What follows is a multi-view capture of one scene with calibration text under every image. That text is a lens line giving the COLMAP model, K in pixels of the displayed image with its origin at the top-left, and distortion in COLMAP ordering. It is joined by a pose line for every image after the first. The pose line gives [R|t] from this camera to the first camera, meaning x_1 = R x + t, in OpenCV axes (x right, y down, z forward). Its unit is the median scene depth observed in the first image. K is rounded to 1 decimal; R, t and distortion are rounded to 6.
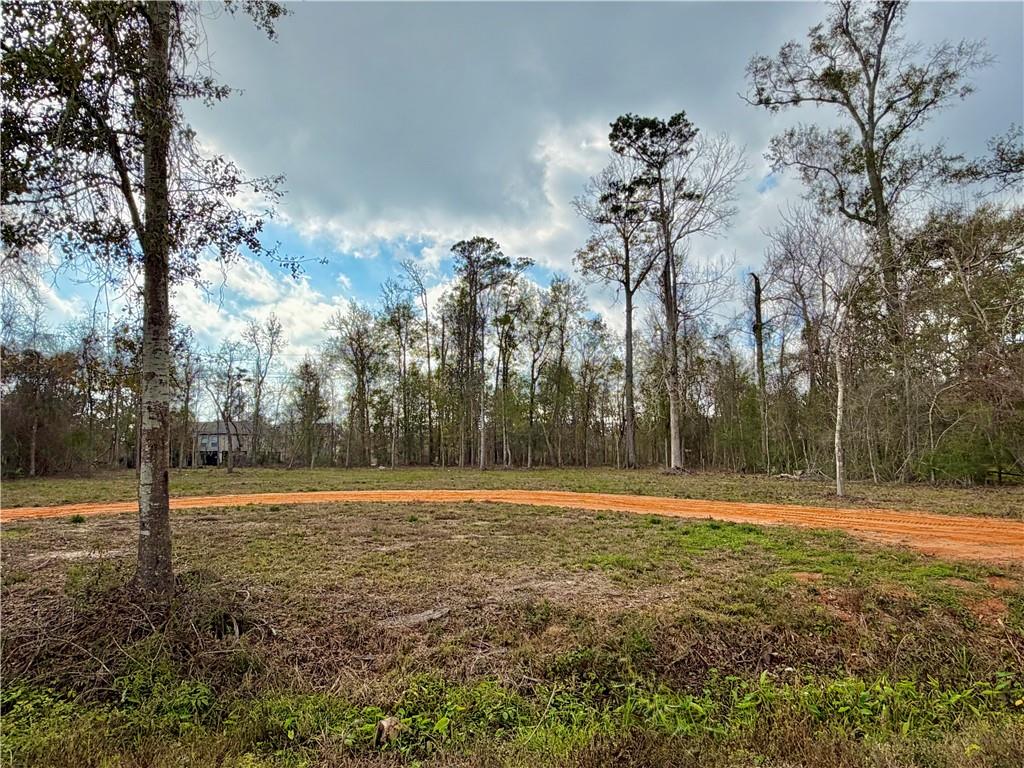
lens RADIAL K [[641.5, 0, 519.5], [0, 641.5, 384.0], [0, 0, 1]] dist [-0.006011, 0.004282]
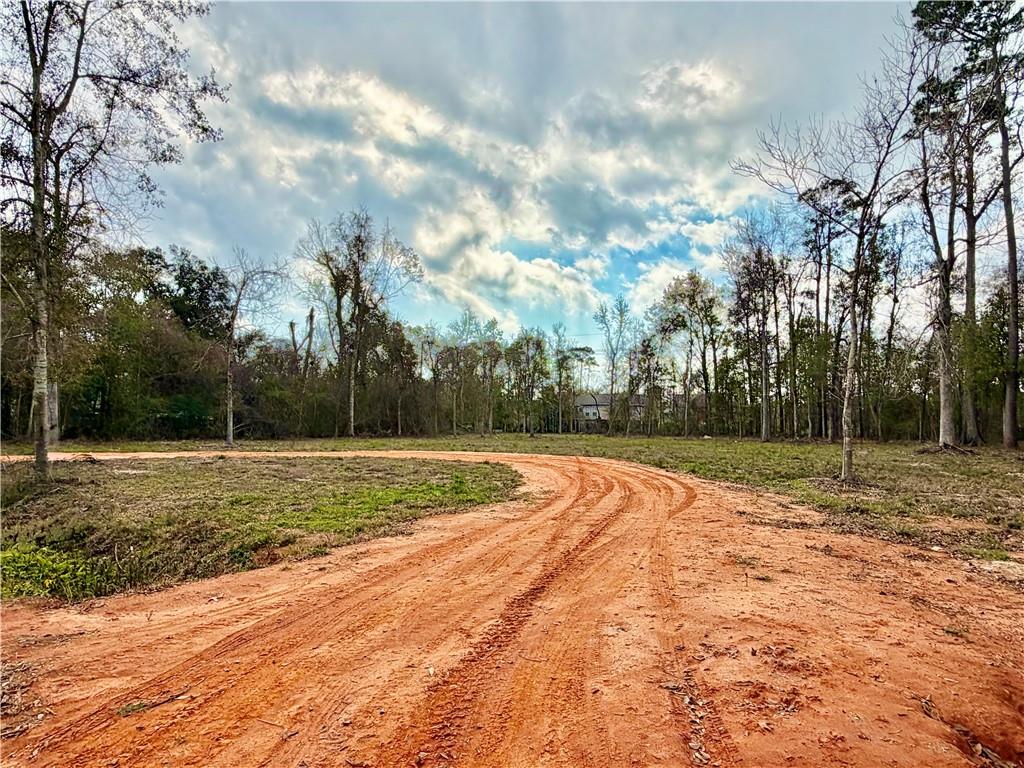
lens RADIAL K [[641.5, 0, 513.2], [0, 641.5, 382.2], [0, 0, 1]] dist [-0.006011, 0.004282]
pose [[0.768128, -0.029295, -0.639626, 0.323850], [0.056750, 0.998136, 0.022437, 0.006777], [0.637777, -0.053533, 0.768359, 0.065019]]
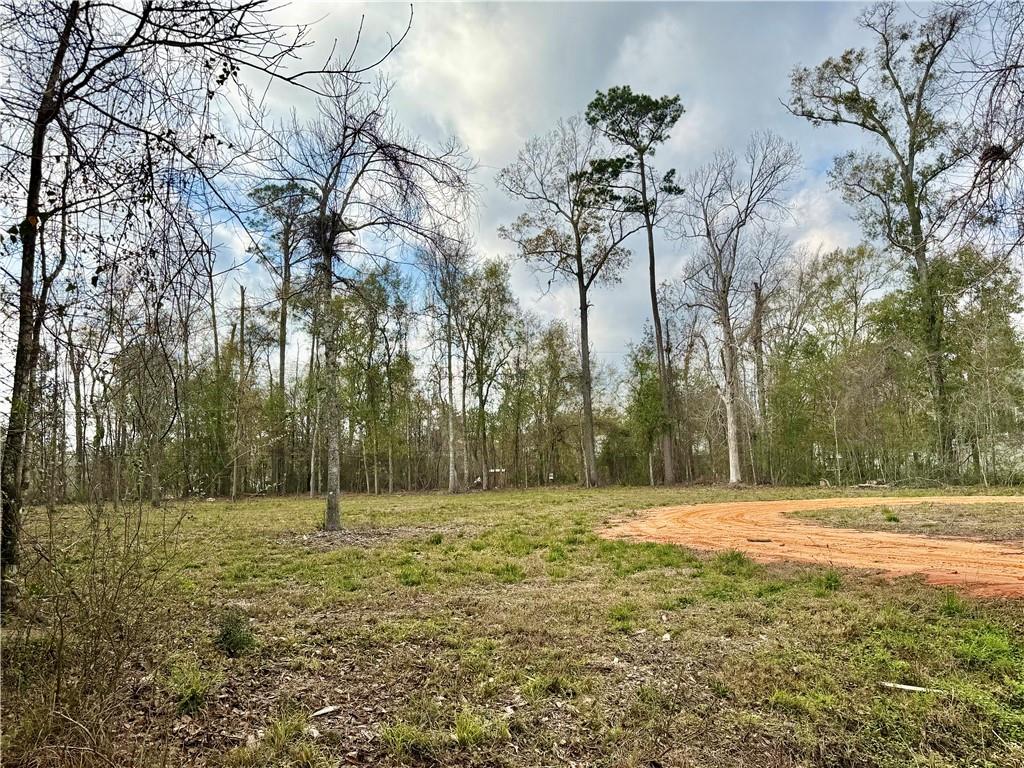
lens RADIAL K [[854.3, 0, 511.4], [0, 854.3, 400.6], [0, 0, 1]] dist [0.084881, -0.131062]
pose [[0.867918, 0.023053, 0.496173, -0.674985], [-0.029013, 0.999570, 0.004309, 0.013644], [-0.495860, -0.018135, 0.868213, 0.048437]]
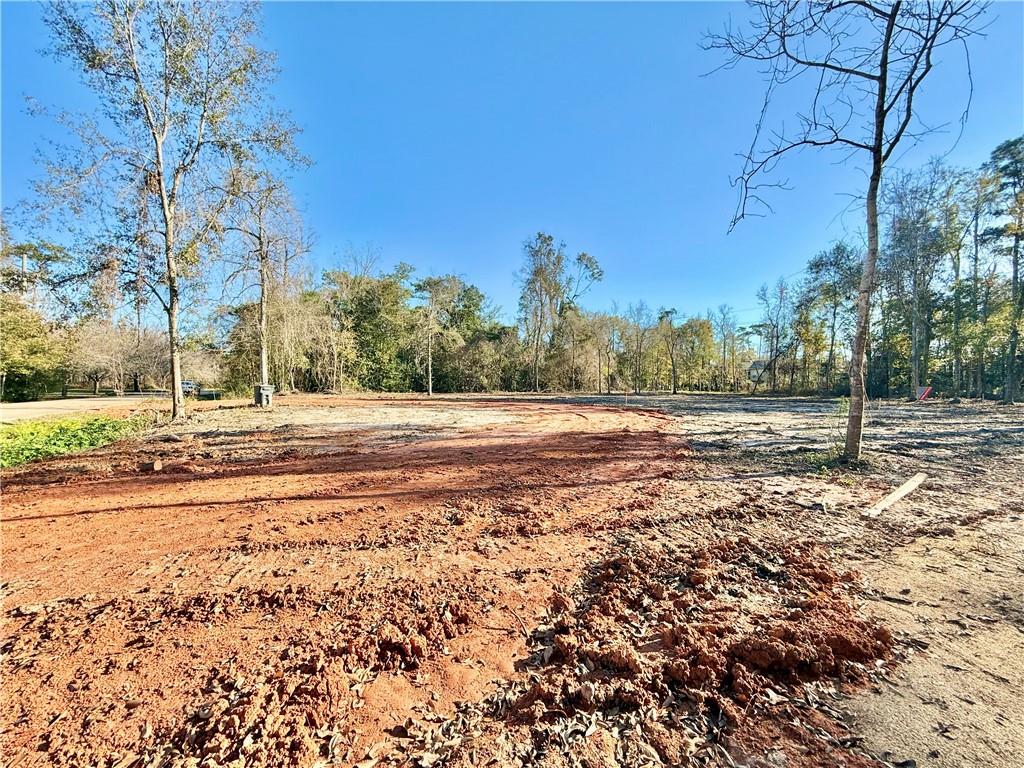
lens RADIAL K [[417.2, 0, 511.6], [0, 417.2, 376.6], [0, 0, 1]] dist [-0.000812, -0.000087]
pose [[0.396516, -0.004087, -0.918019, 0.329089], [0.087315, 0.995625, 0.033281, 0.033837], [0.913866, -0.093353, 0.395138, 0.282248]]
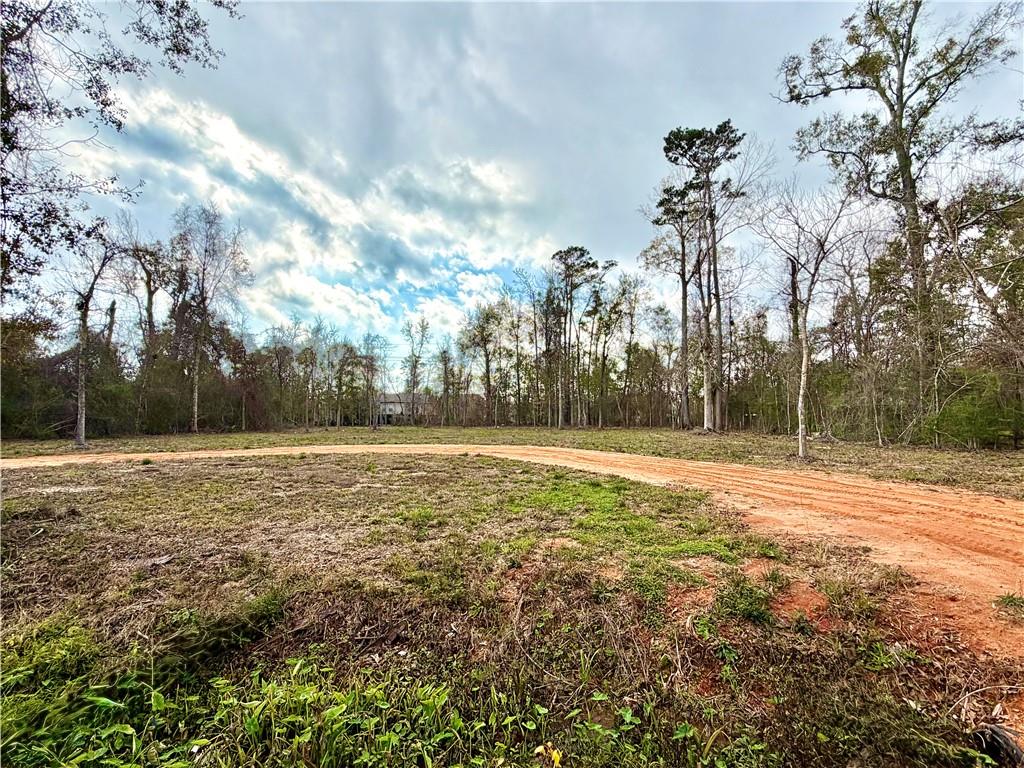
lens RADIAL K [[486.0, 0, 520.6], [0, 486.0, 391.4], [0, 0, 1]] dist [-0.006313, 0.001010]
pose [[0.973382, -0.009448, -0.228993, 0.108834], [0.022282, 0.998318, 0.053525, 0.006470], [0.228102, -0.057203, 0.971955, 0.057447]]
